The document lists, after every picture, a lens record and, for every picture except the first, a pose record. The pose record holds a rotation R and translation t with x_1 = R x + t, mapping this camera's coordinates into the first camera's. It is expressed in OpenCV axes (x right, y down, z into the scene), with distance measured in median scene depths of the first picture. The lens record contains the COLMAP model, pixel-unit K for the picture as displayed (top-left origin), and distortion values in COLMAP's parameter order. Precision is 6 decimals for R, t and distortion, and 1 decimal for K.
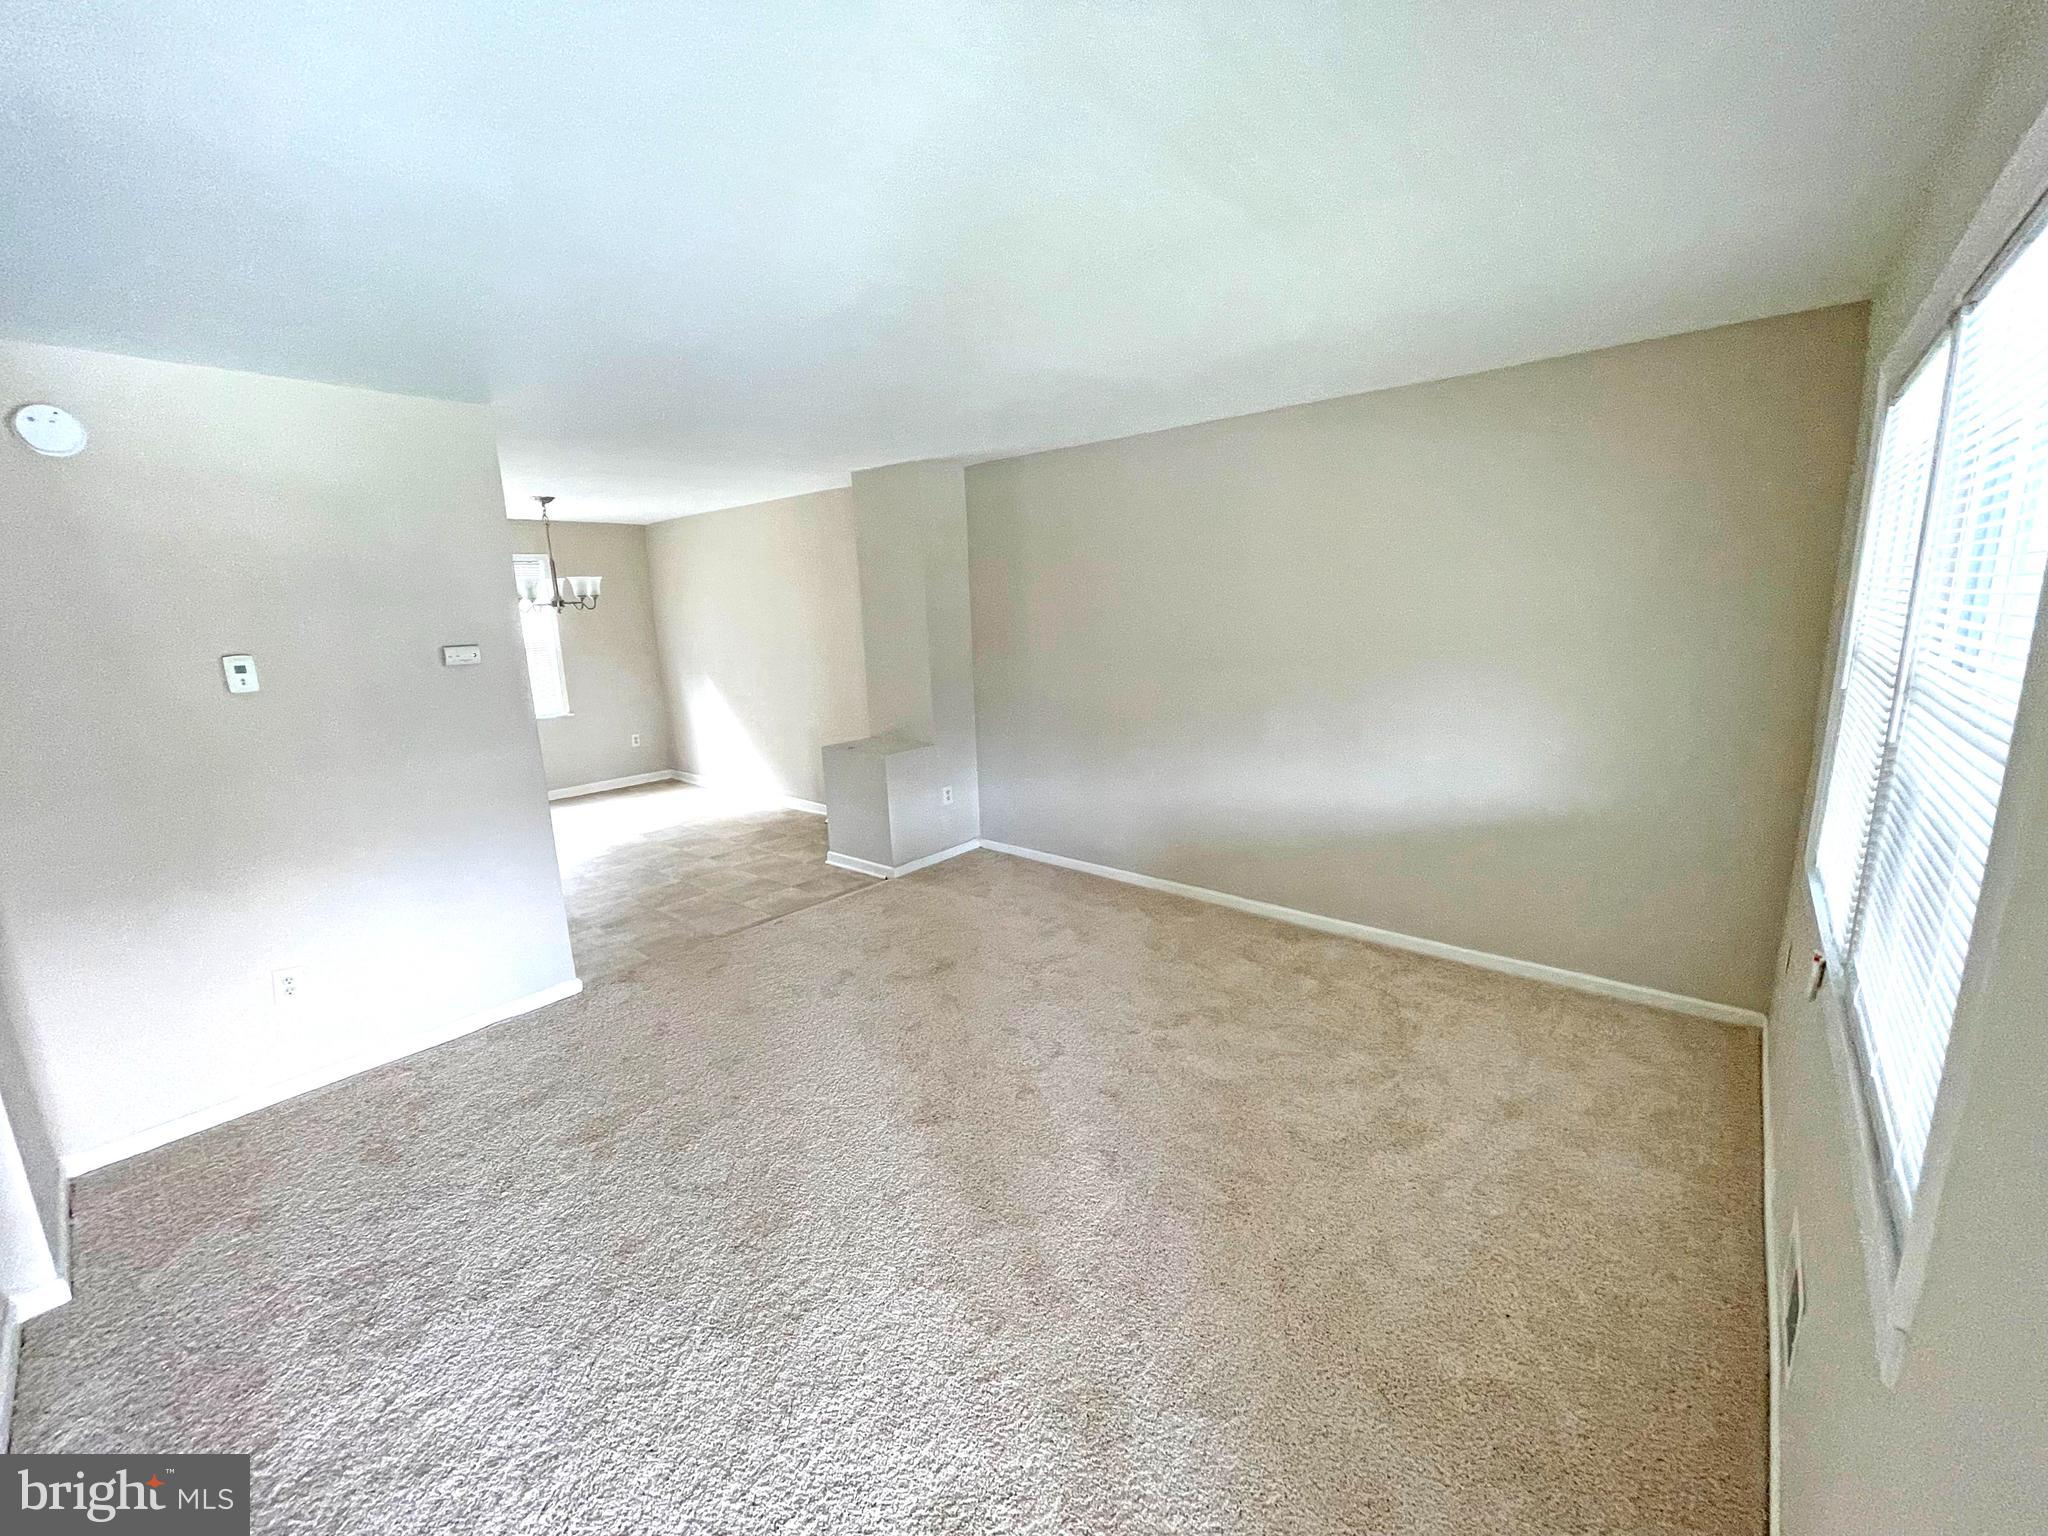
lens RADIAL K [[828.2, 0, 1018.8], [0, 828.2, 764.3], [0, 0, 1]] dist [-0.001490, 0.000718]
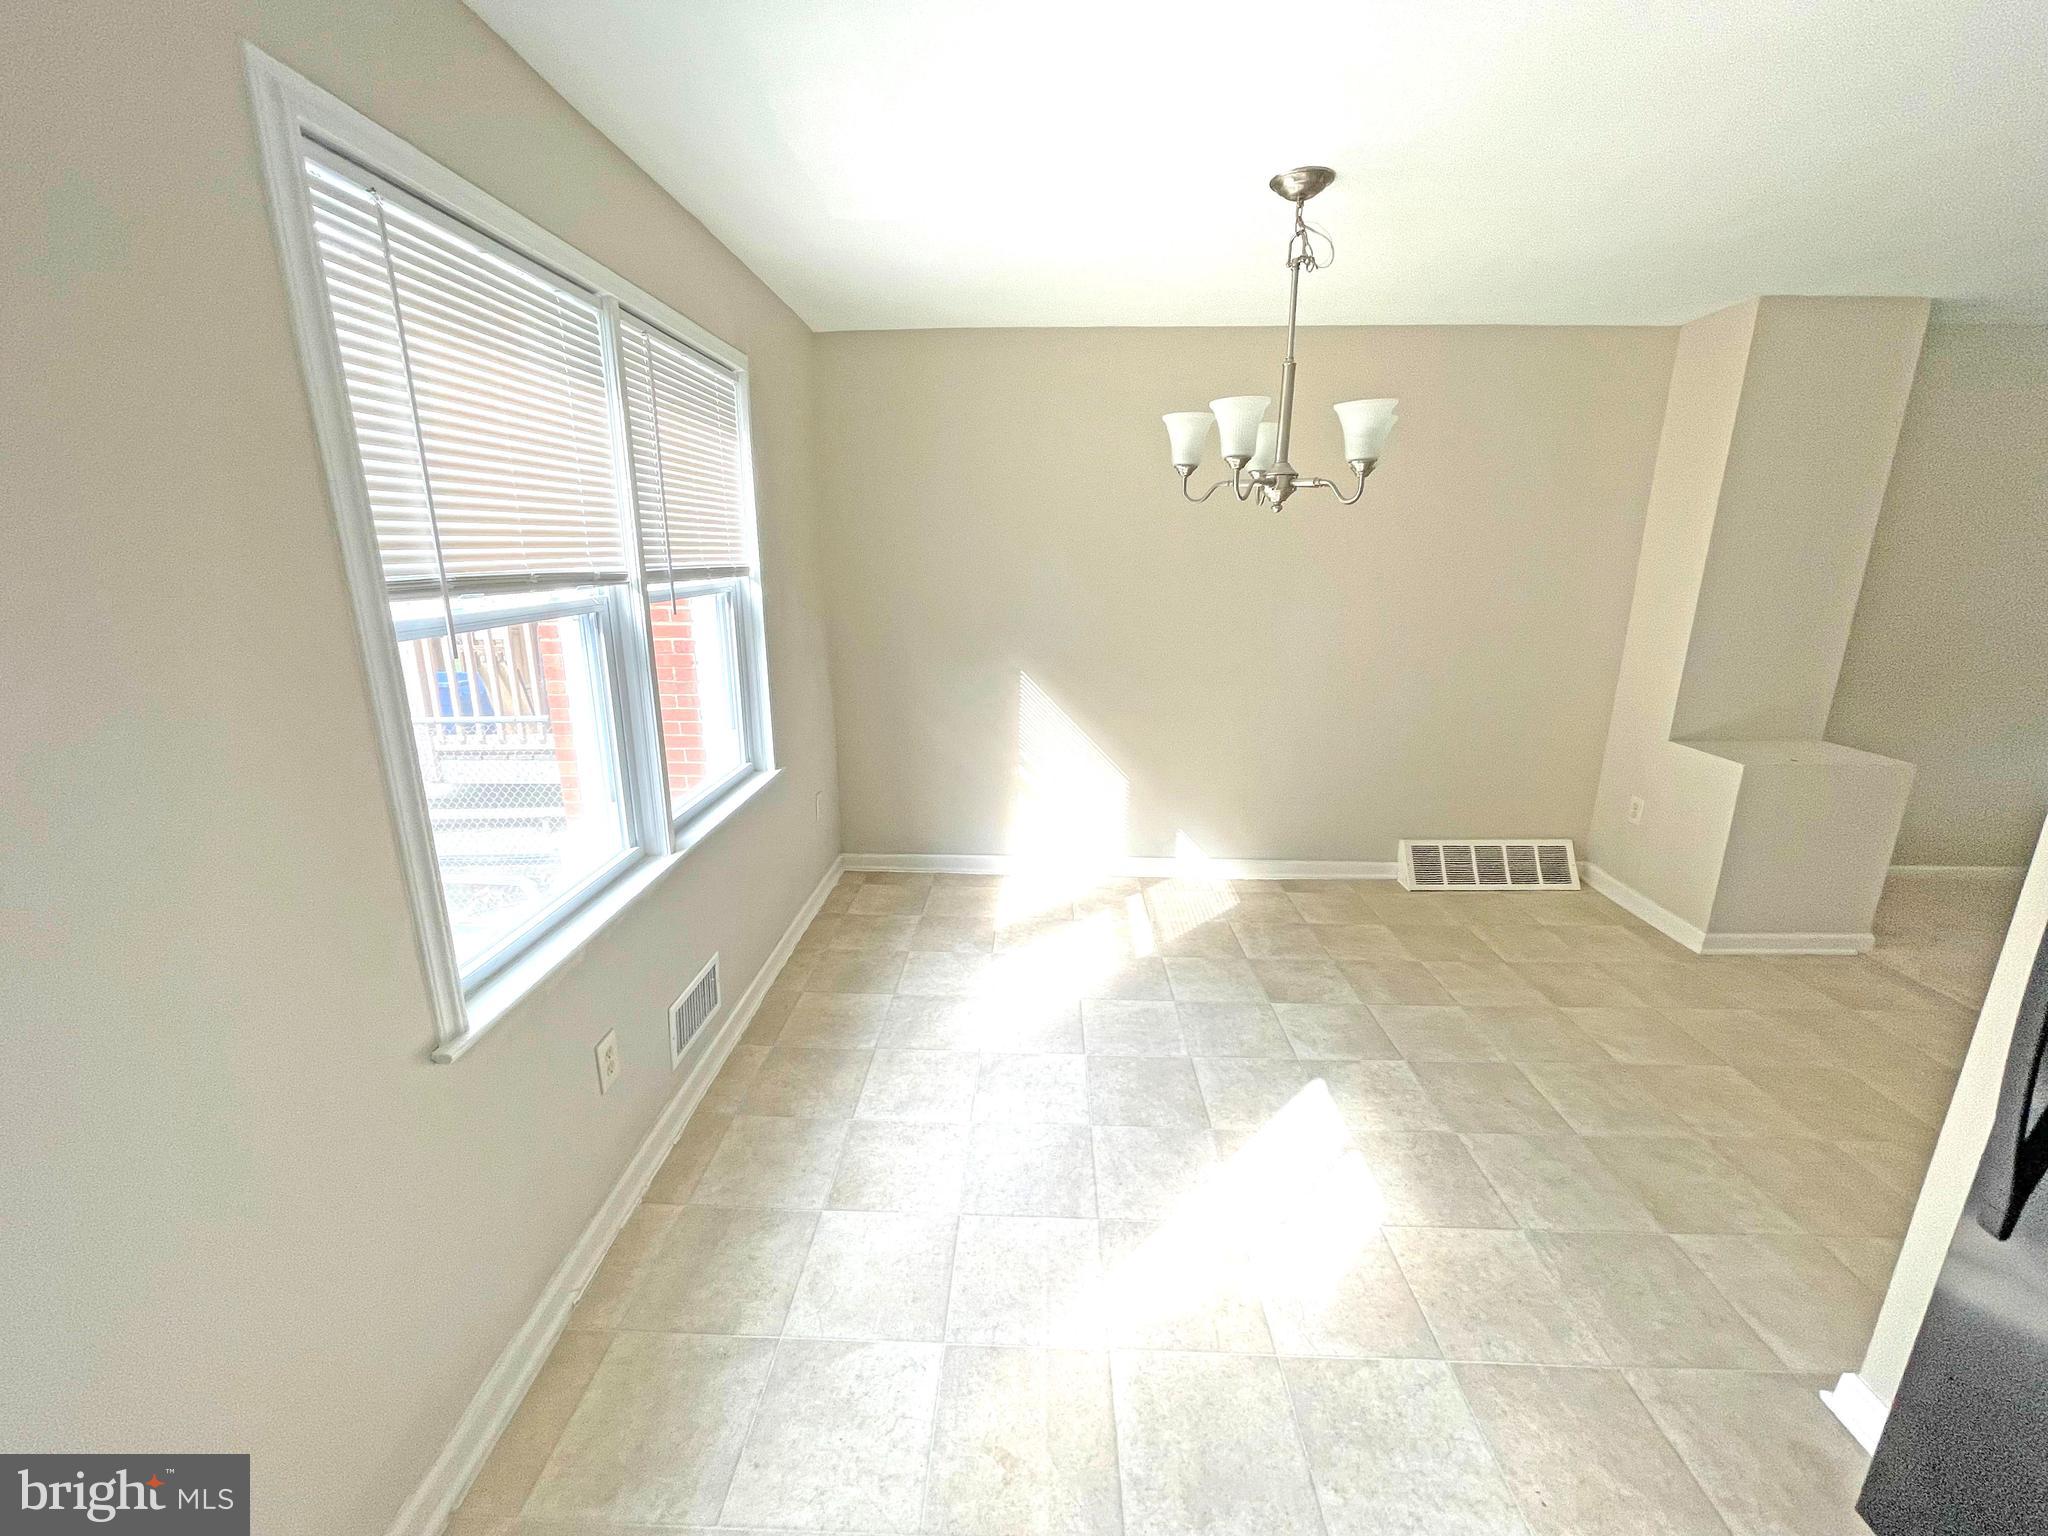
lens RADIAL K [[828.2, 0, 1018.8], [0, 828.2, 764.3], [0, 0, 1]] dist [-0.001490, 0.000718]
pose [[0.785278, -0.136894, 0.603821, -0.913255], [0.099737, 0.990483, 0.094845, -0.115753], [-0.611058, -0.014256, 0.791458, 0.786645]]
